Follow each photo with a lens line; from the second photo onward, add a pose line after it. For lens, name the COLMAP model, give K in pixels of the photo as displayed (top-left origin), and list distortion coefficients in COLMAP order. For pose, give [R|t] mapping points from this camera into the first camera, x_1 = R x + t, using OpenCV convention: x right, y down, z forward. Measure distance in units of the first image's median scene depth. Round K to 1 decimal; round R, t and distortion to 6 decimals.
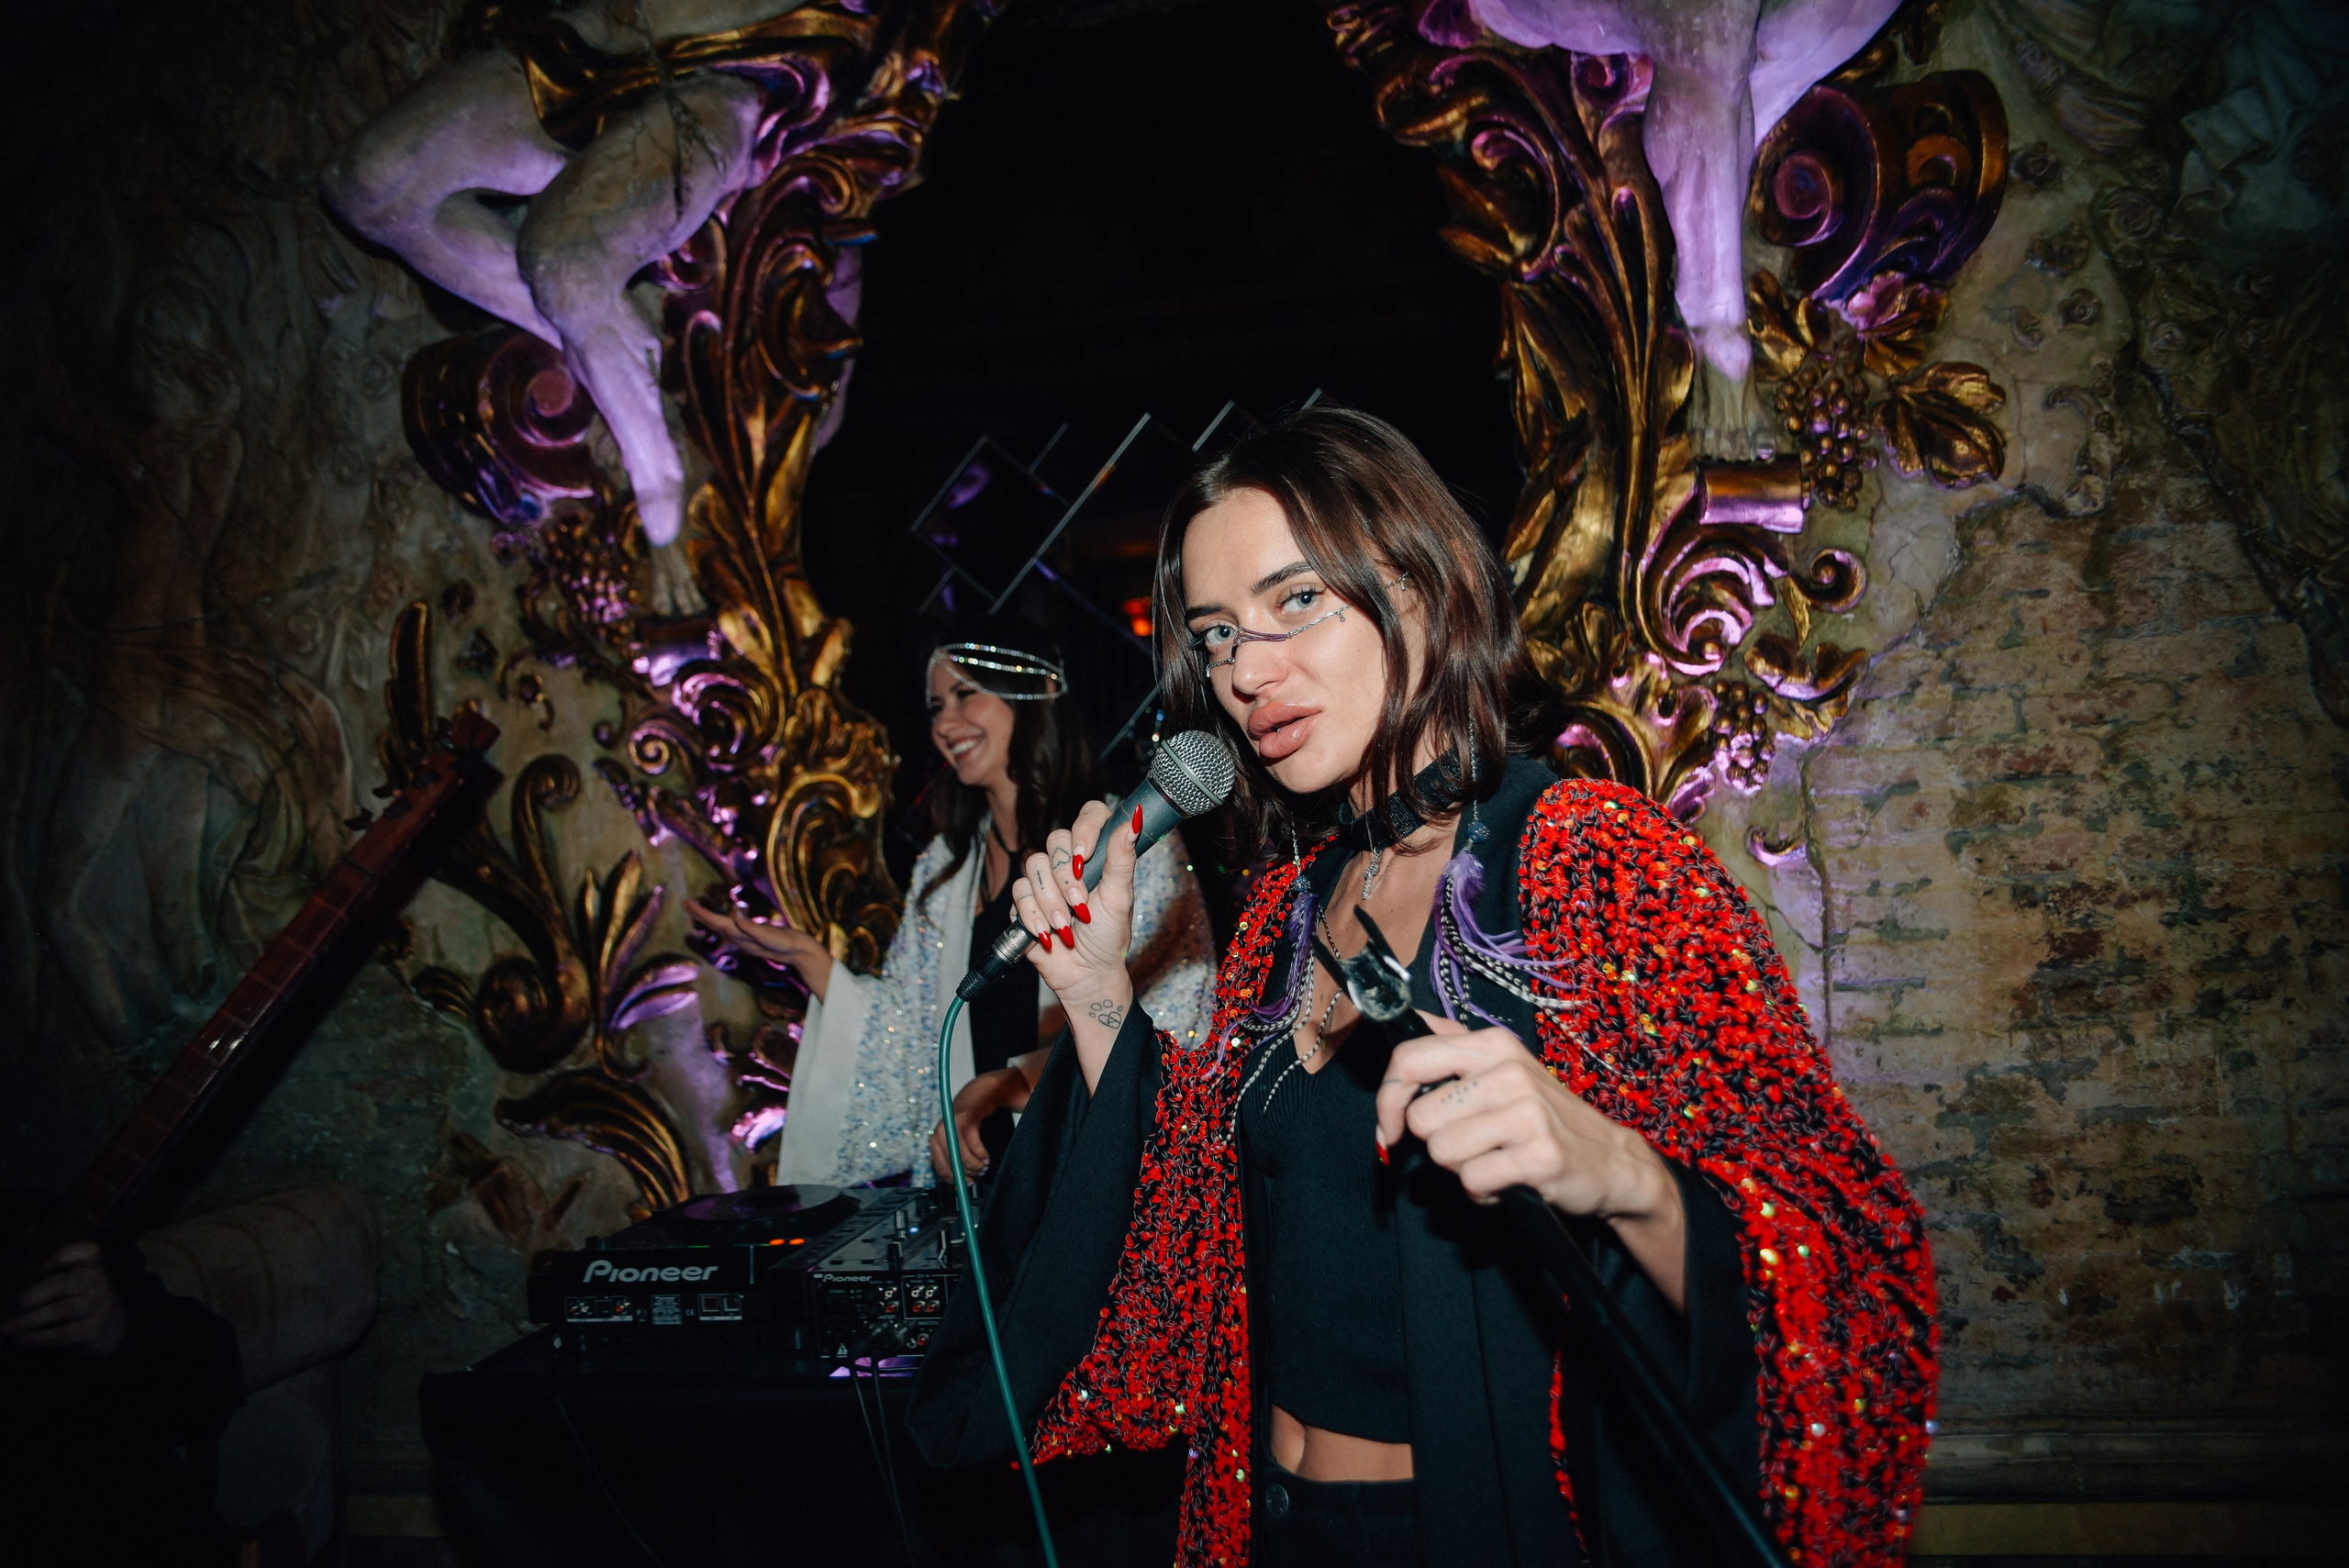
lens RADIAL K [[1584.3, 0, 1176.9], [0, 1584.3, 807.0], [0, 0, 1]] dist [-0.068156, 0.028304]
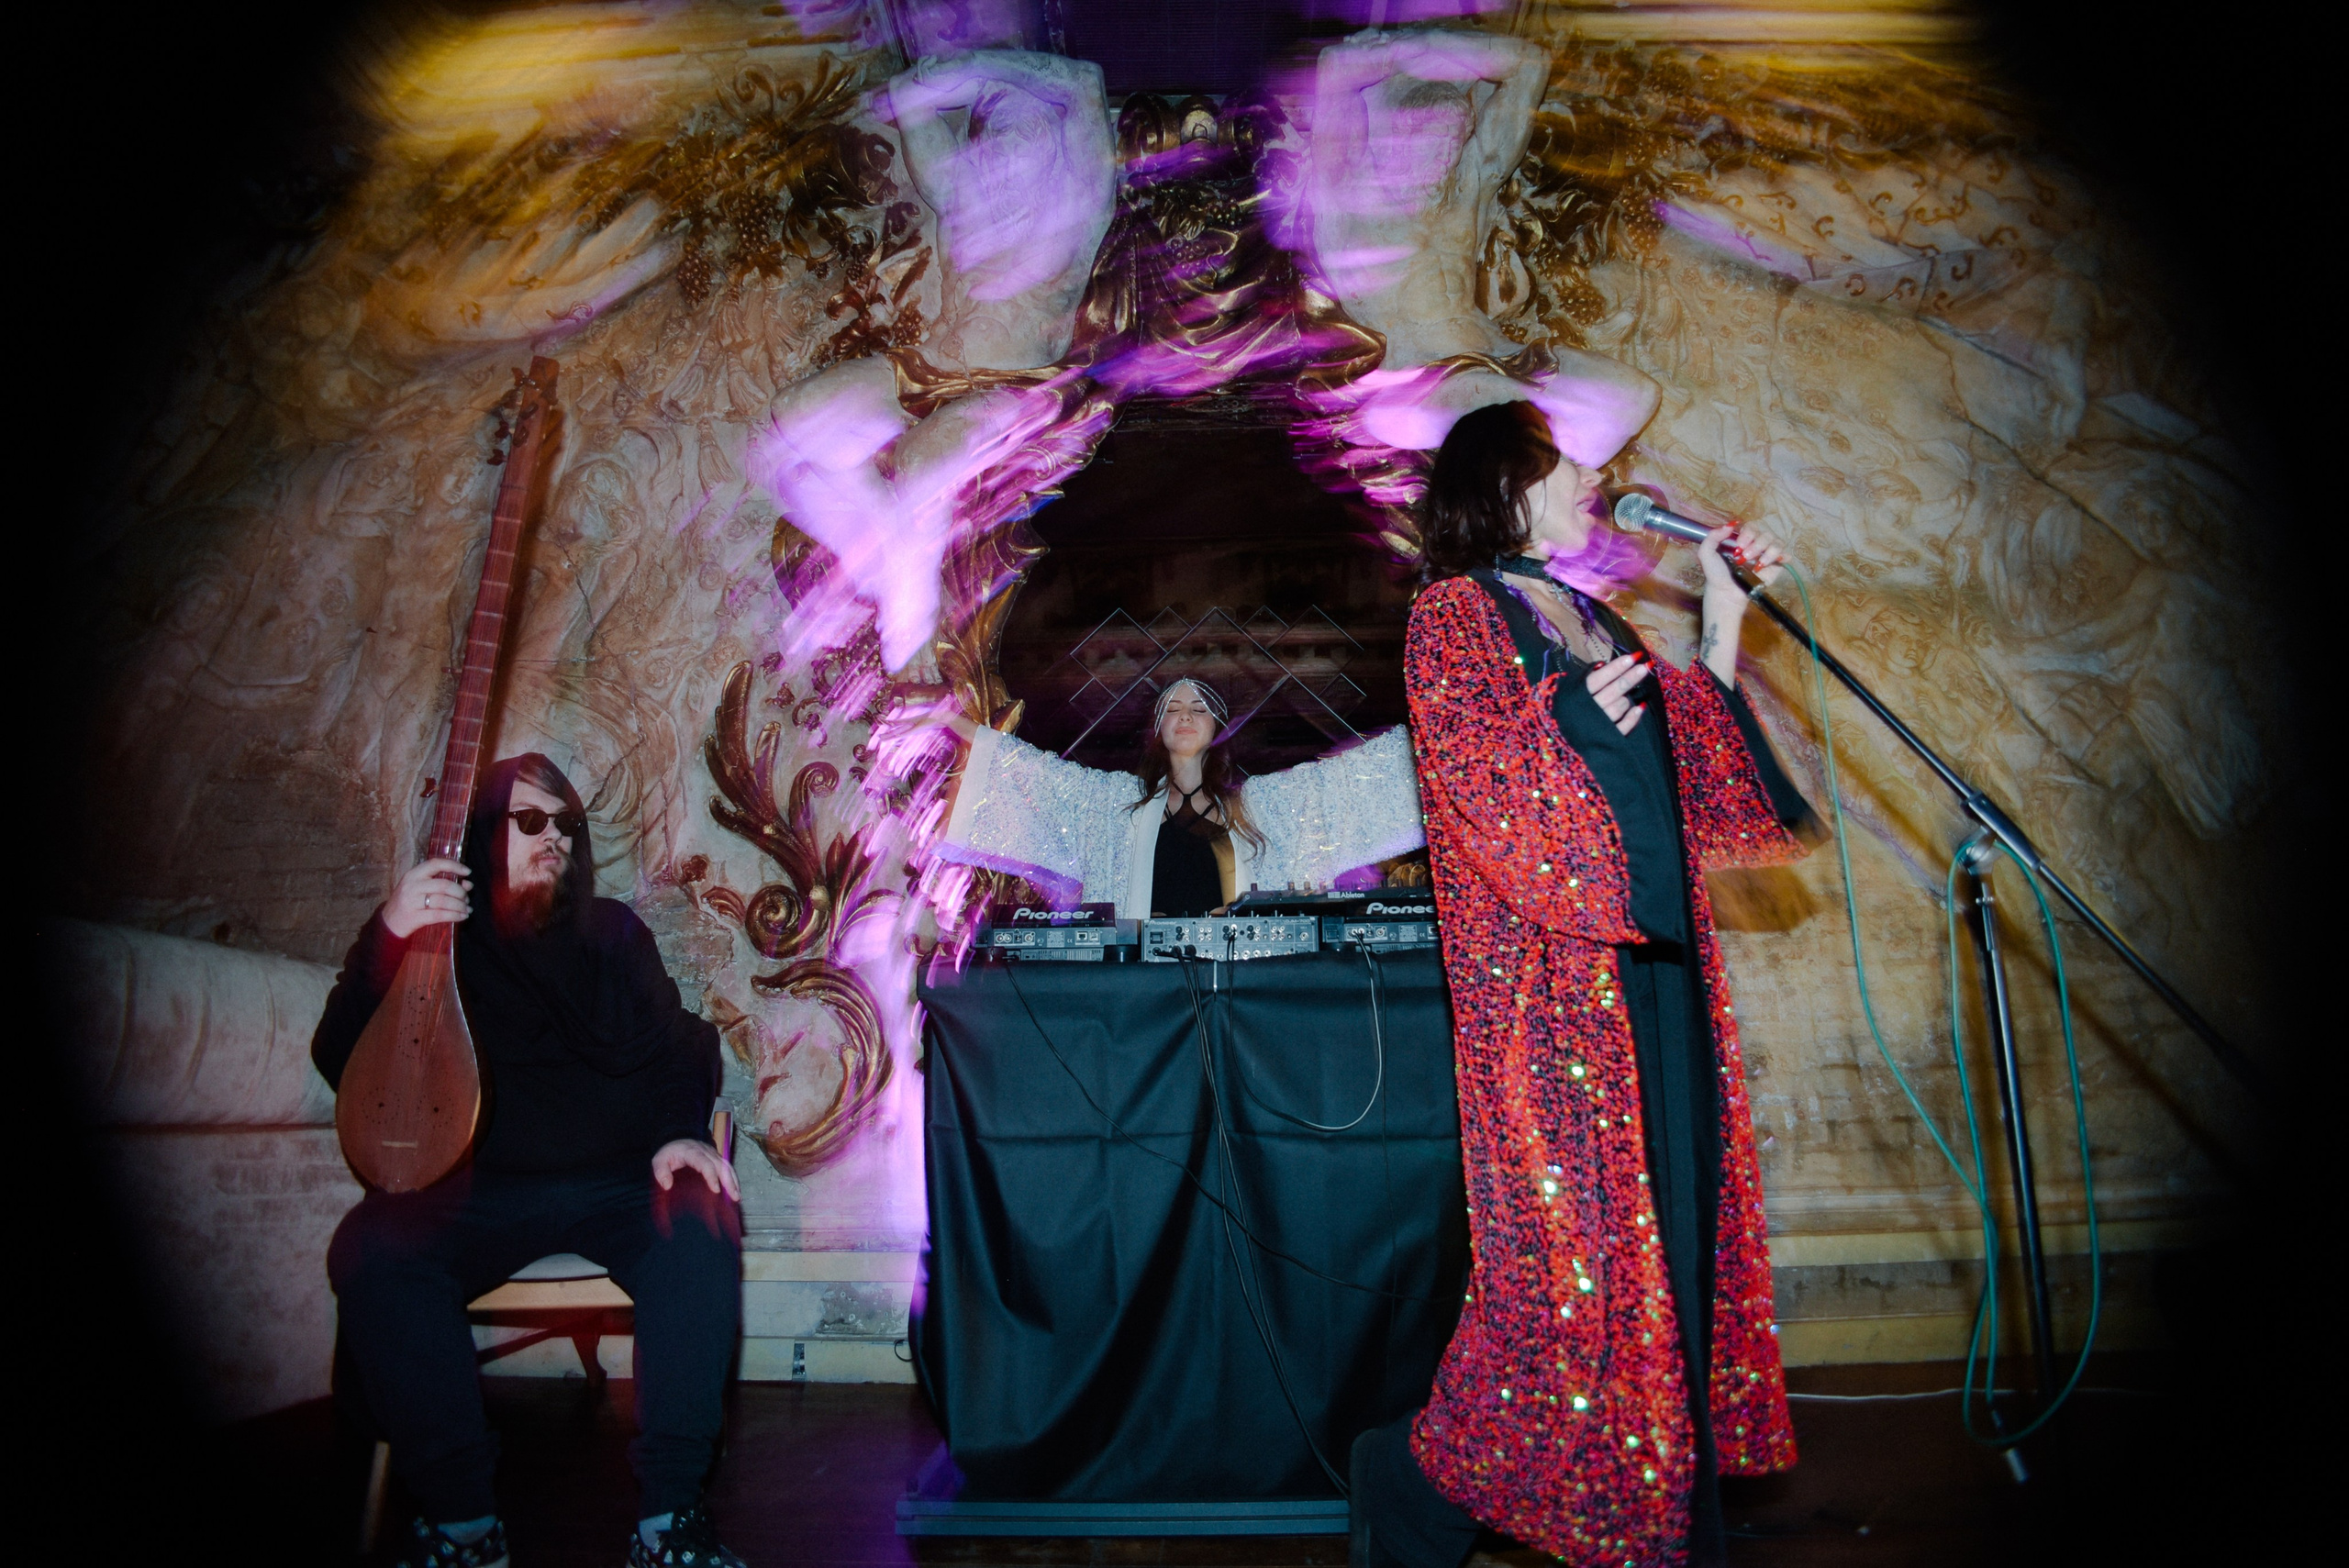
lens RADIAL K [[1210.1, 0, 1175.7], [0, 1210.1, 794.5], [0, 0, 1]] dist [-0.085093, 0.015694]
pose [[0.980858, 0.114820, 0.157268, -0.272880], [-0.075839, 0.969138, -0.234563, 0.303043], [-0.179347, 0.218146, 0.959295, -0.273822]]
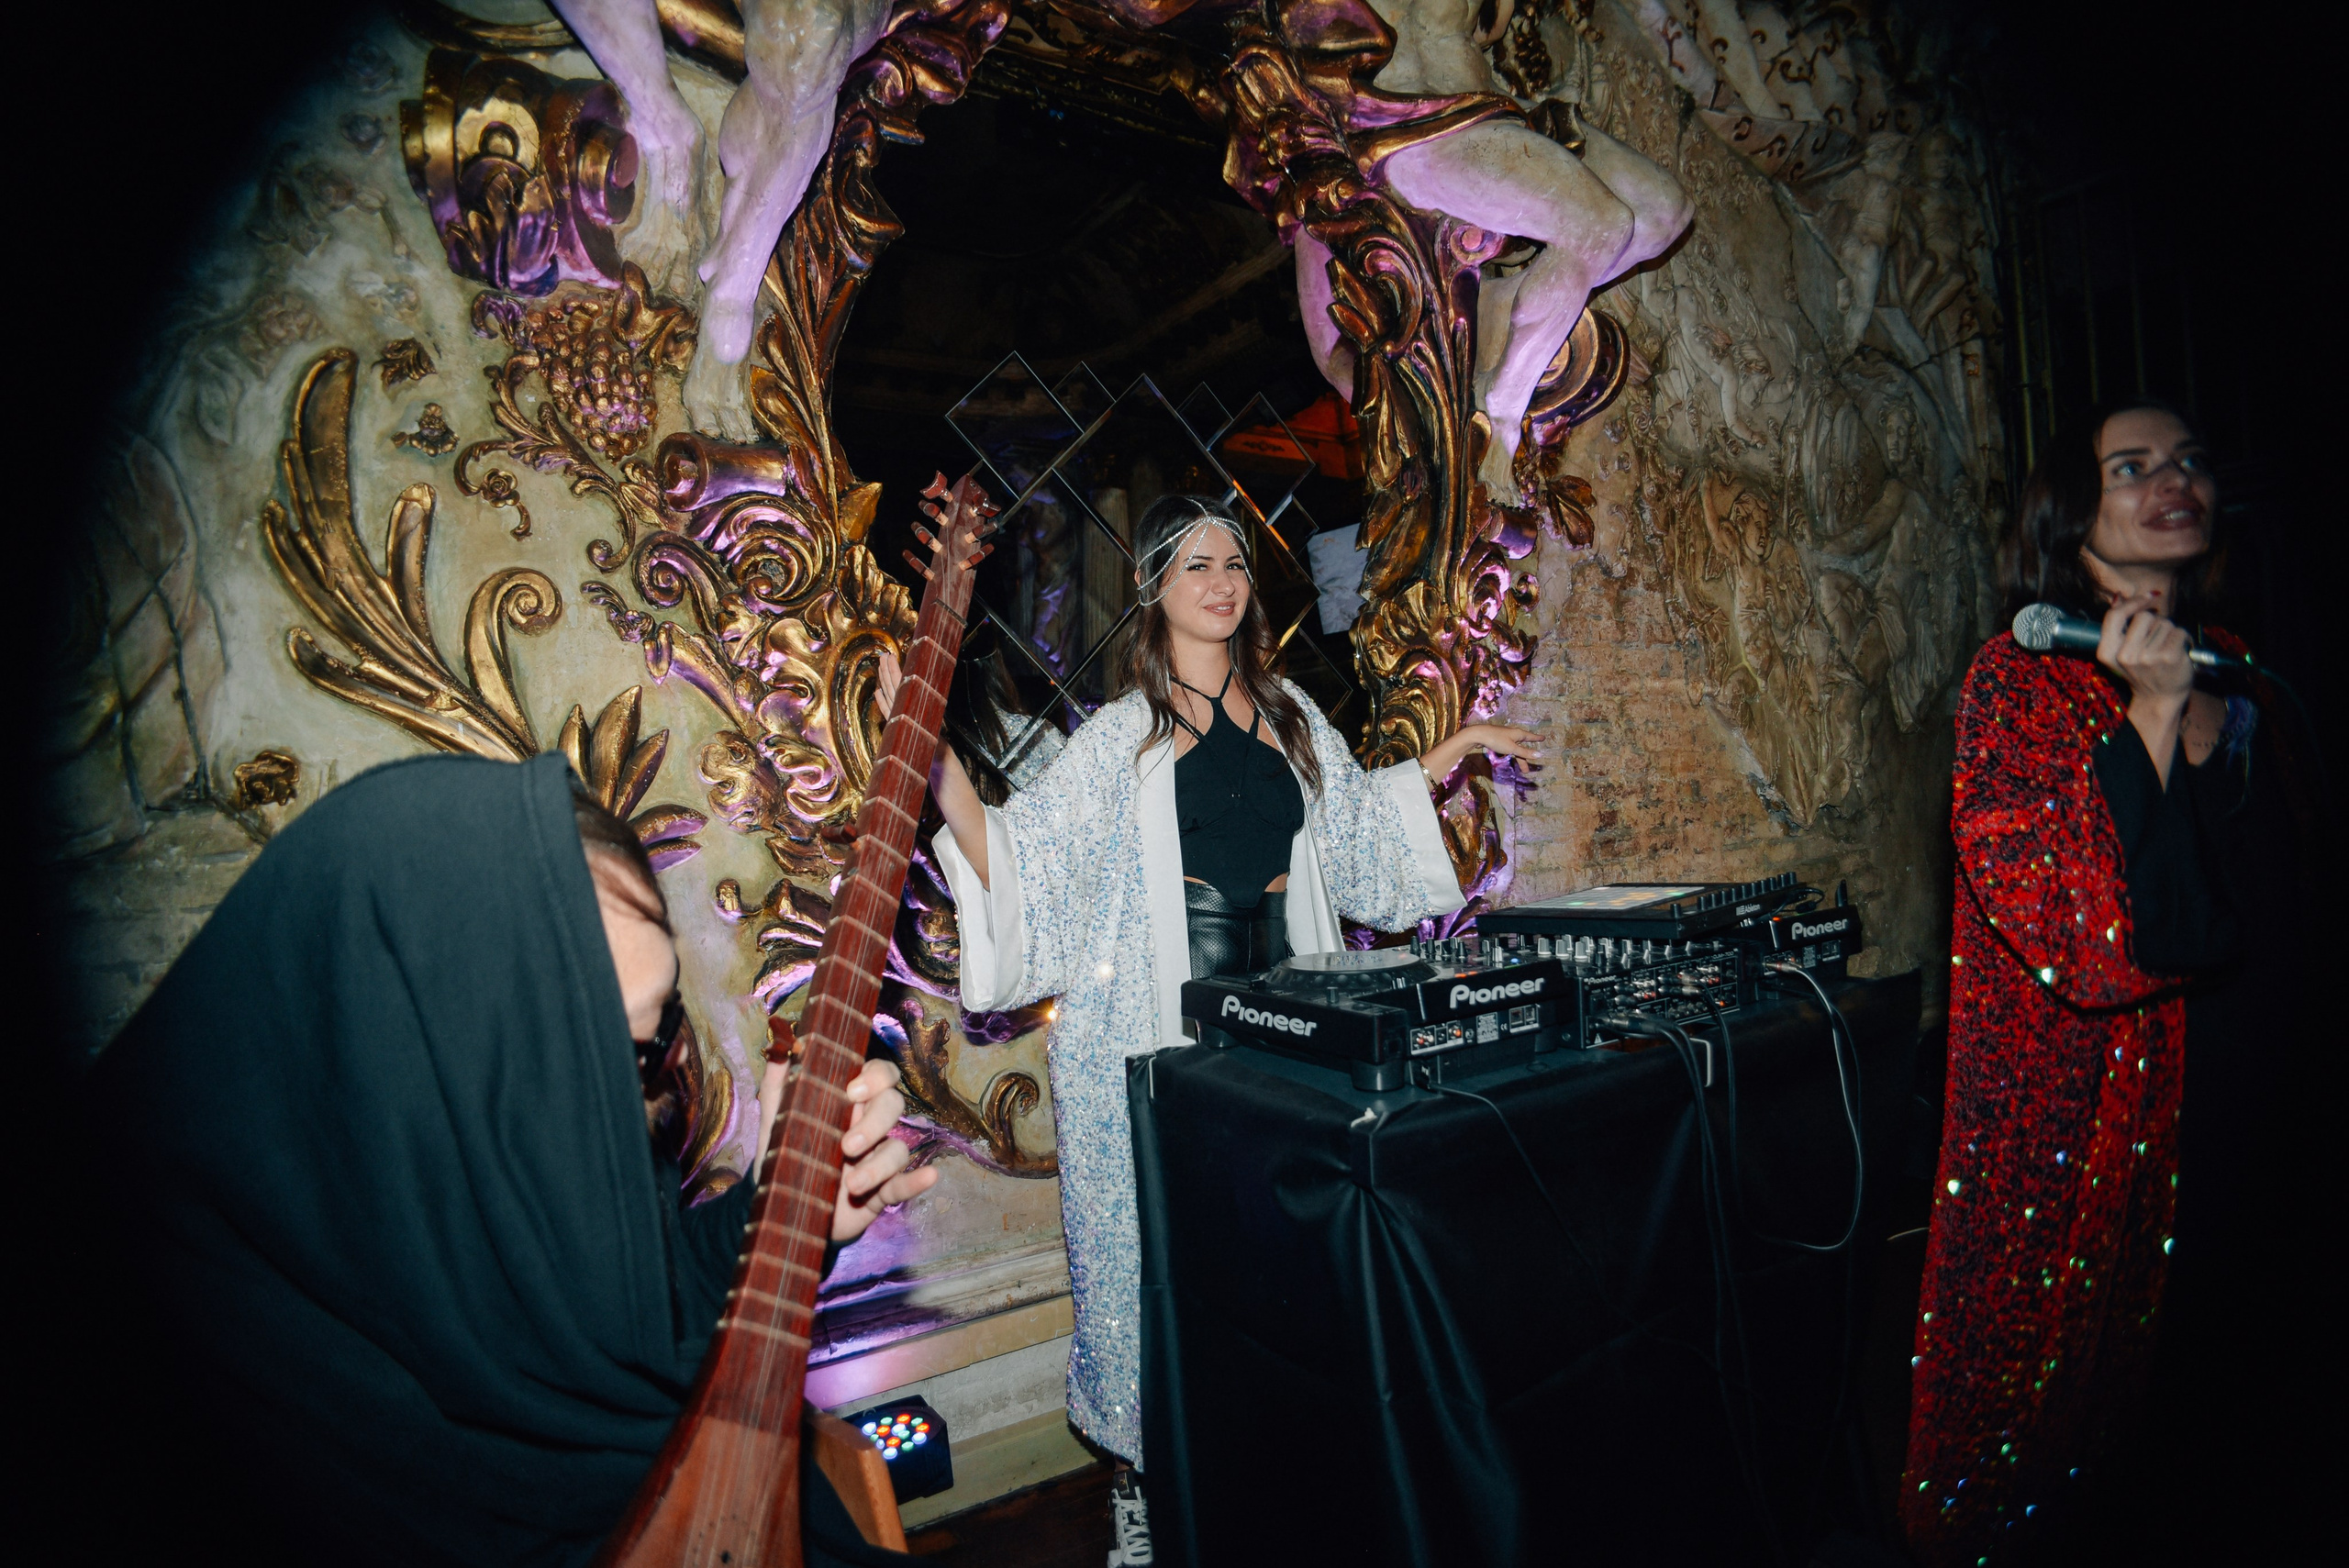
lens RADIAL K [[1210.1, 0, 1178.3], [0, 1210.1, 802.6], [0, 0, 1]] dist [-0.085093, 0.015694]
pose [[0.720015, 0.043673, 0.692583, -0.678691], [-0.025960, 0.999014, -0.036008, 0.126115], [-0.693473, 0.007947, 0.720439, 0.342725]]
